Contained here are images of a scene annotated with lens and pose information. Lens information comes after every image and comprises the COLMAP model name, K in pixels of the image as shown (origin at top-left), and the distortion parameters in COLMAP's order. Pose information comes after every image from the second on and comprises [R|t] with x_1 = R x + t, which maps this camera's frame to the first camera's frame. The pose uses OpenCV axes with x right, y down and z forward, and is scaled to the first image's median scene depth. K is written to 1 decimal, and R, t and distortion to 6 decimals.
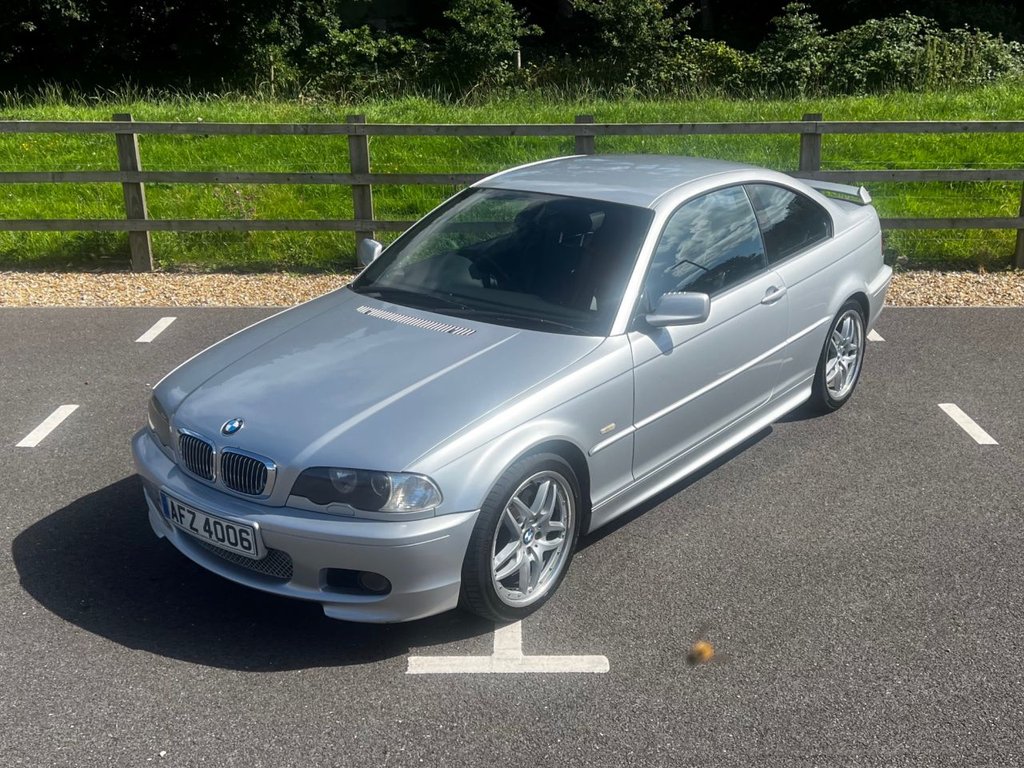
lens RADIAL K [[1146.9, 0, 536.6], [0, 1146.9, 367.5], [0, 0, 1]] dist [0.126970, -0.327953]
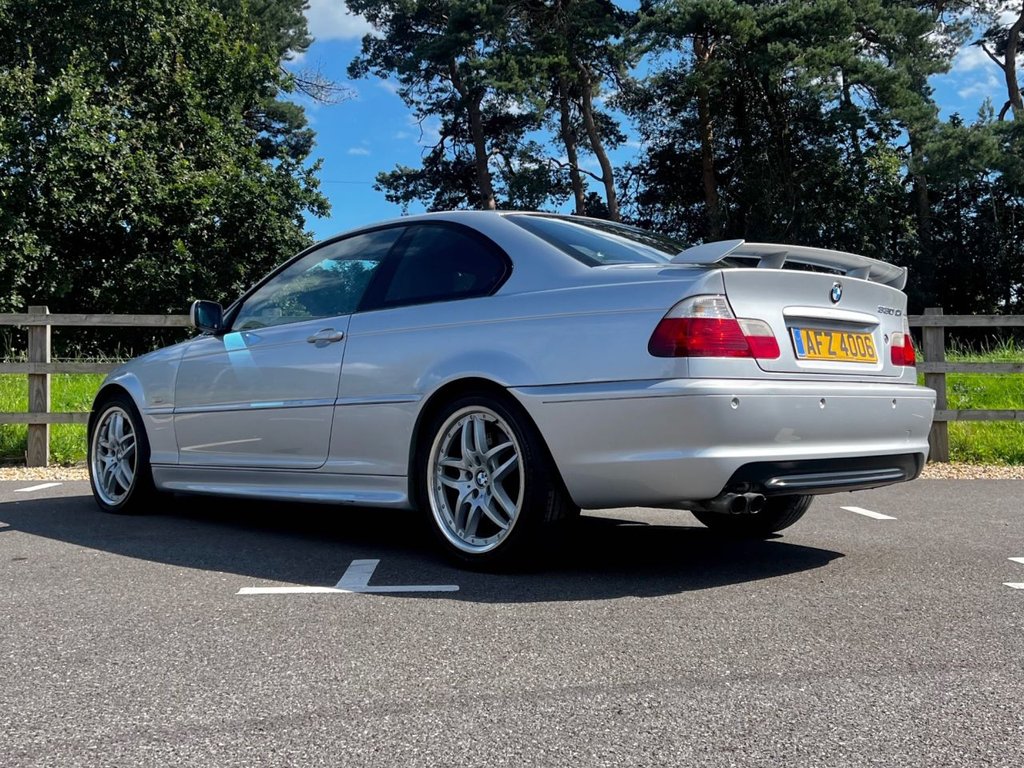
lens RADIAL K [[1183.6, 0, 529.2], [0, 1183.6, 307.3], [0, 0, 1]] dist [0.150565, -0.387824]
pose [[0.999464, 0.001550, 0.032693, 0.032953], [0.010746, 0.927960, -0.372526, 0.153278], [-0.030915, 0.372678, 0.927446, 0.010412]]
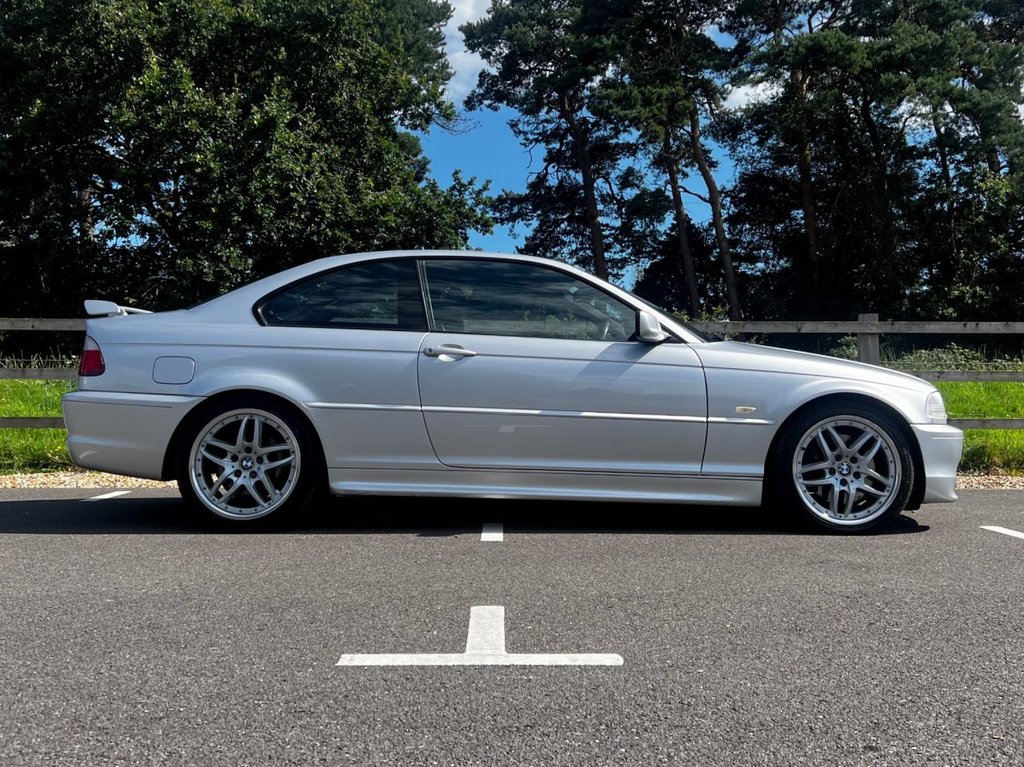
lens RADIAL K [[1042.9, 0, 525.0], [0, 1042.9, 323.7], [0, 0, 1]] dist [0.159497, -0.416254]
pose [[0.999873, 0.004664, 0.015214, -0.240010], [0.001294, 0.929094, -0.369843, 0.115939], [-0.015860, 0.369815, 0.928970, 0.122558]]
